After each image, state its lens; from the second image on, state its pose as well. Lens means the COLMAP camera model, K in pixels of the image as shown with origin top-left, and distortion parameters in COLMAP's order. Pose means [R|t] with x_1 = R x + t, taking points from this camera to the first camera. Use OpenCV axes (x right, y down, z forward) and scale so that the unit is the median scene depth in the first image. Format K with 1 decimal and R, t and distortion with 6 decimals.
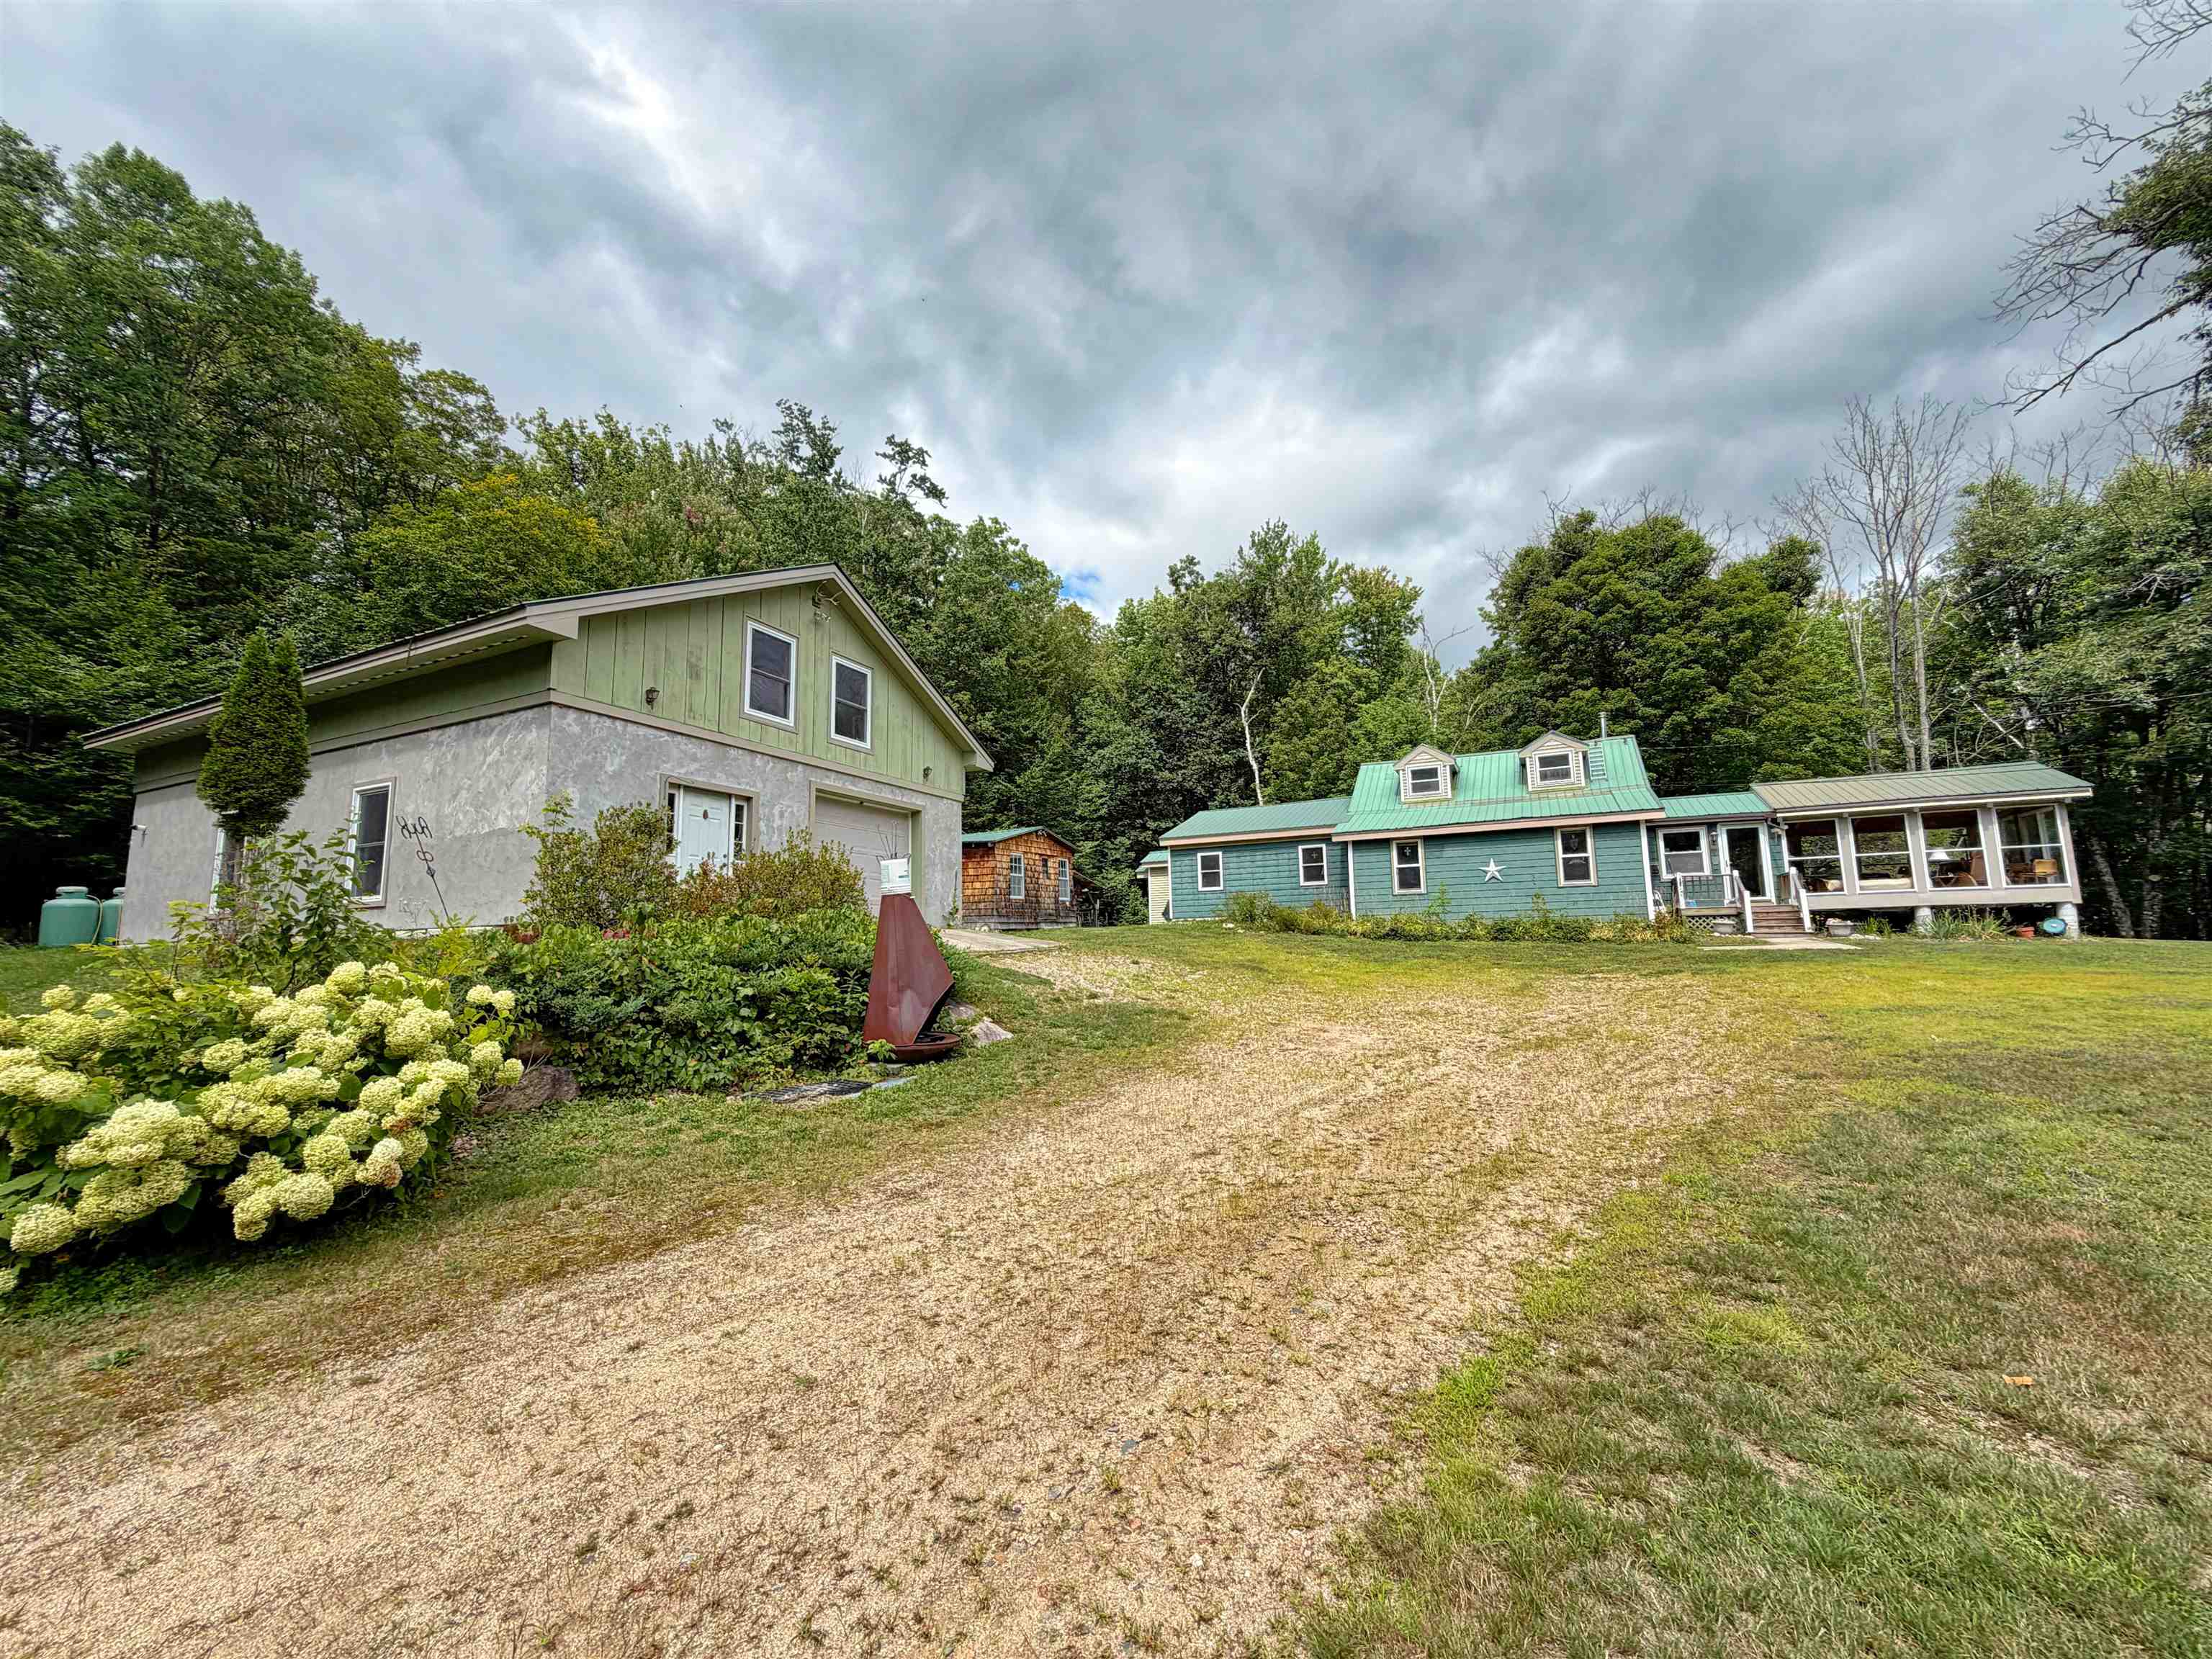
lens RADIAL K [[883.8, 0, 1106.0], [0, 883.8, 829.5], [0, 0, 1]] dist [-0.000026, -0.000032]
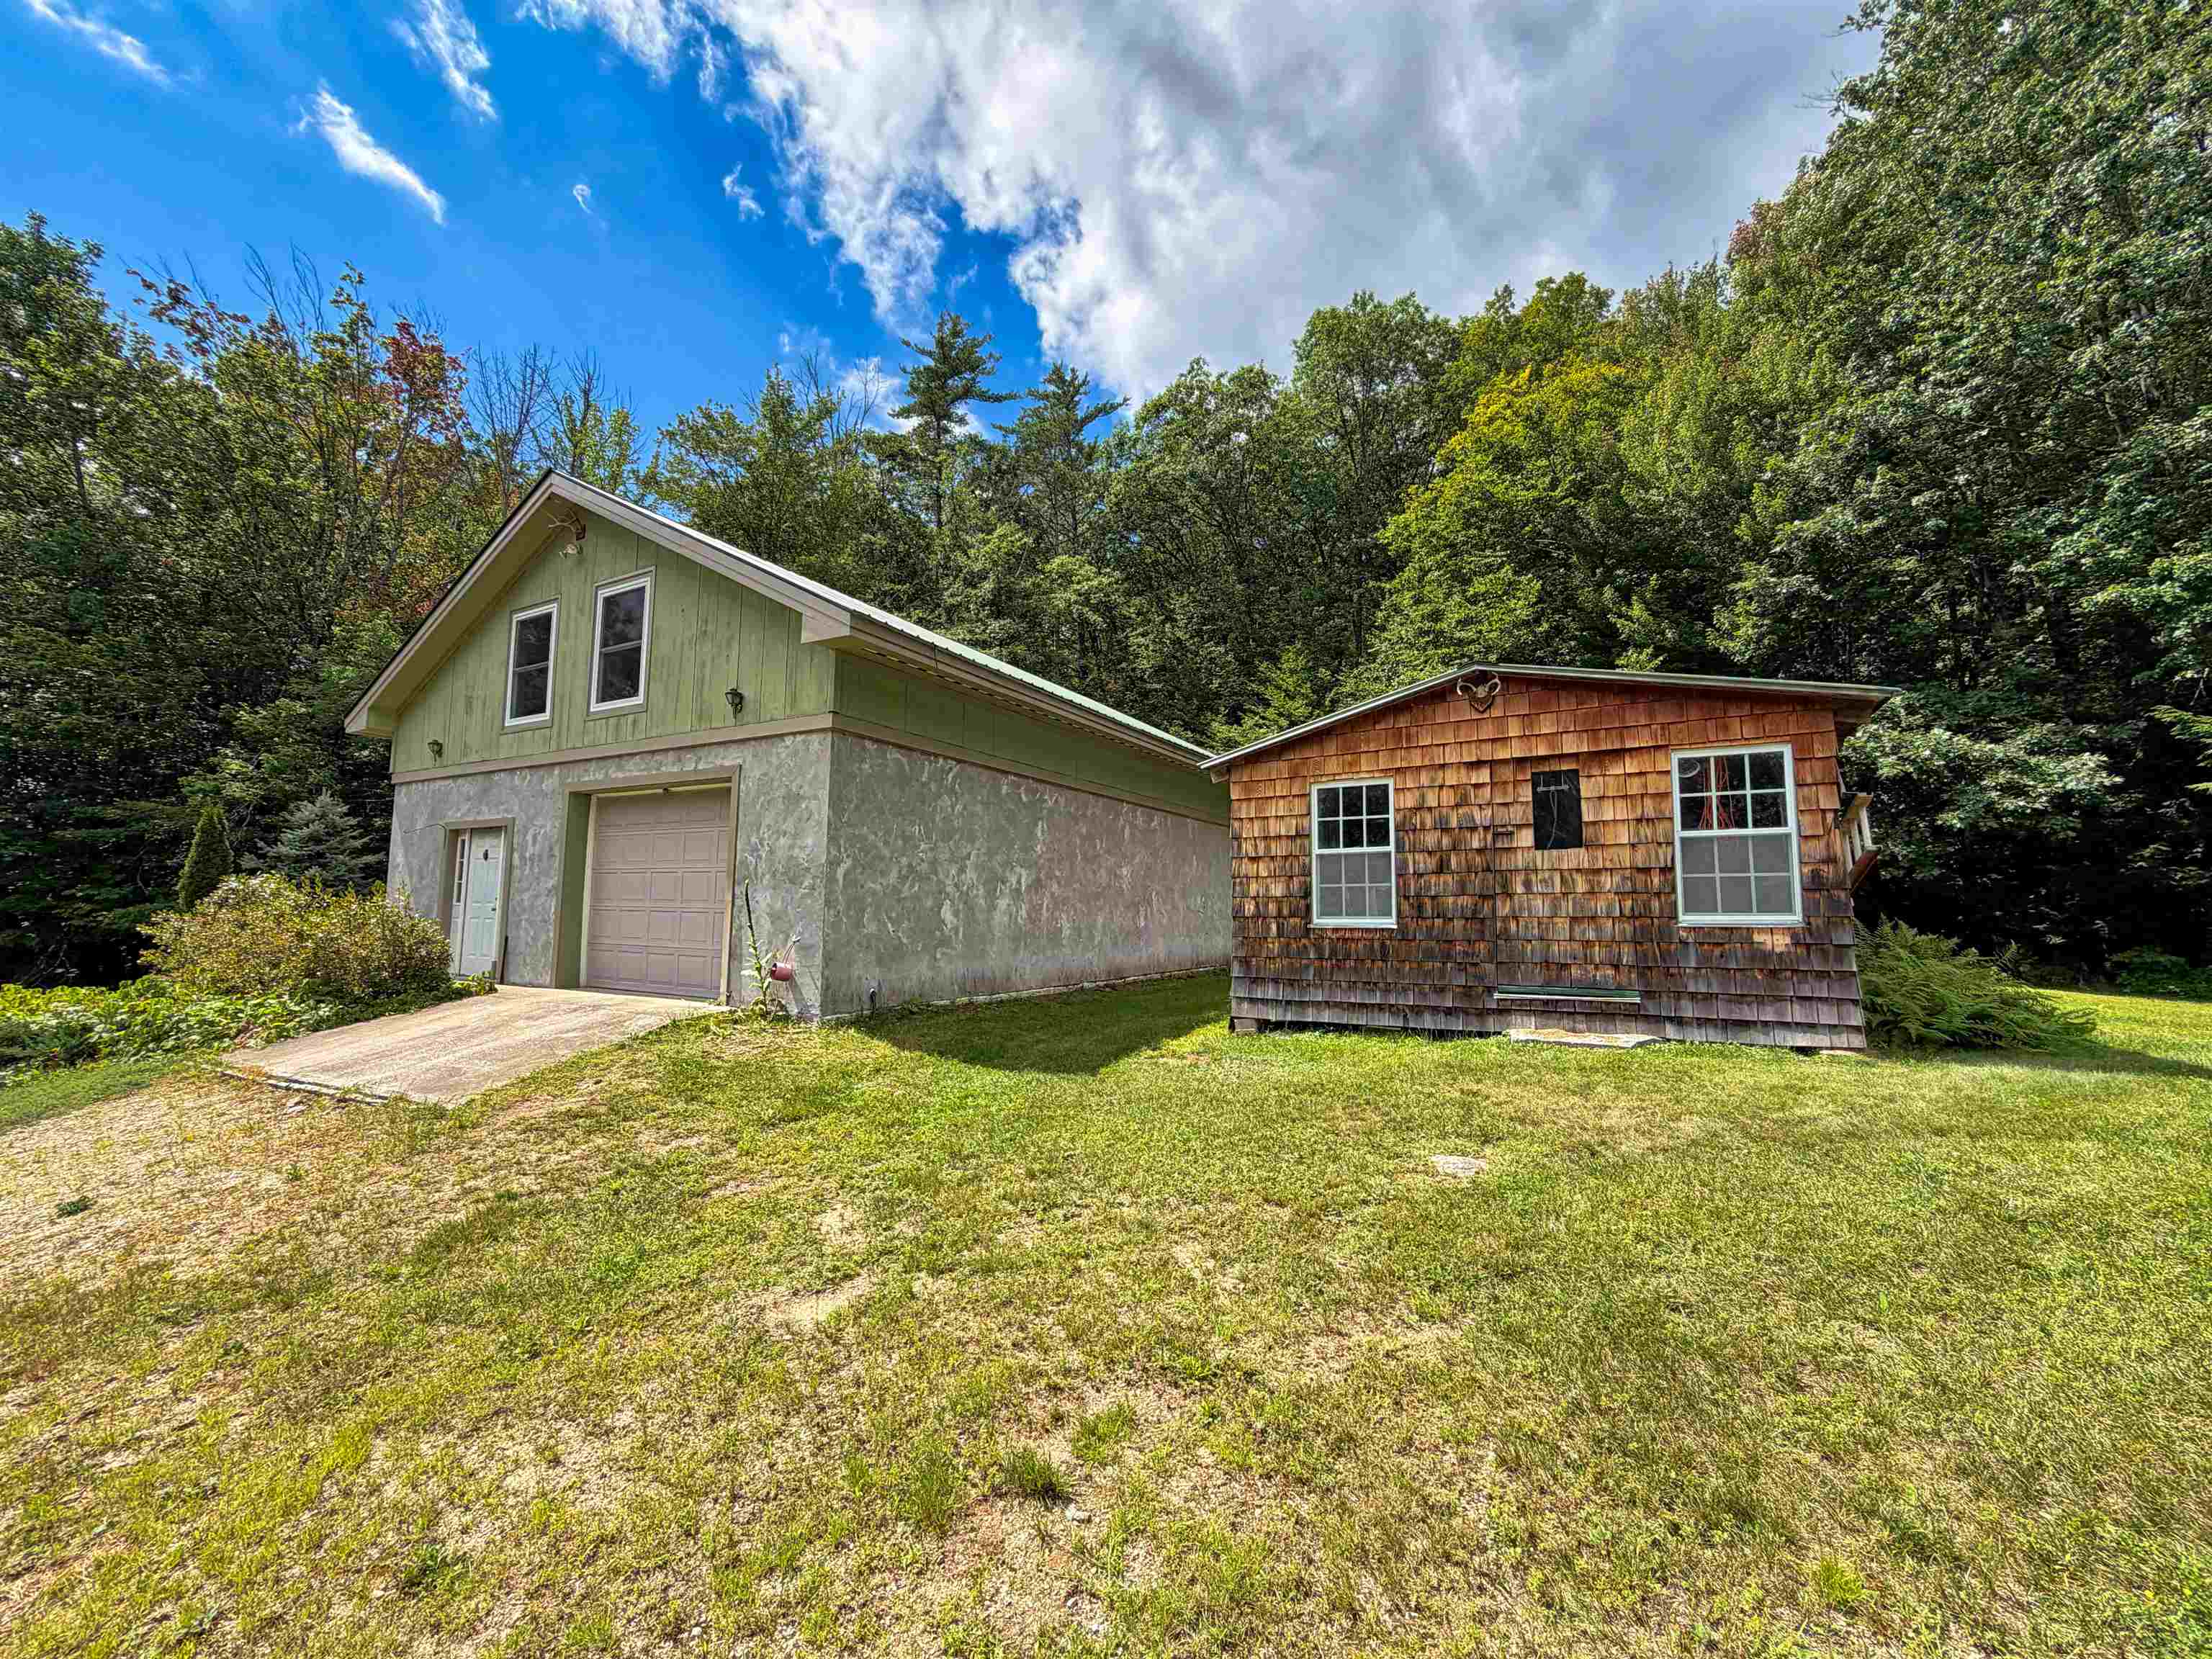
lens RADIAL K [[883.8, 0, 1106.0], [0, 883.8, 829.5], [0, 0, 1]] dist [-0.000026, -0.000032]
pose [[-0.086608, -0.069349, -0.993826, 0.202817], [0.120811, 0.989481, -0.079574, 0.054883], [0.988890, -0.126956, -0.077319, 0.885241]]
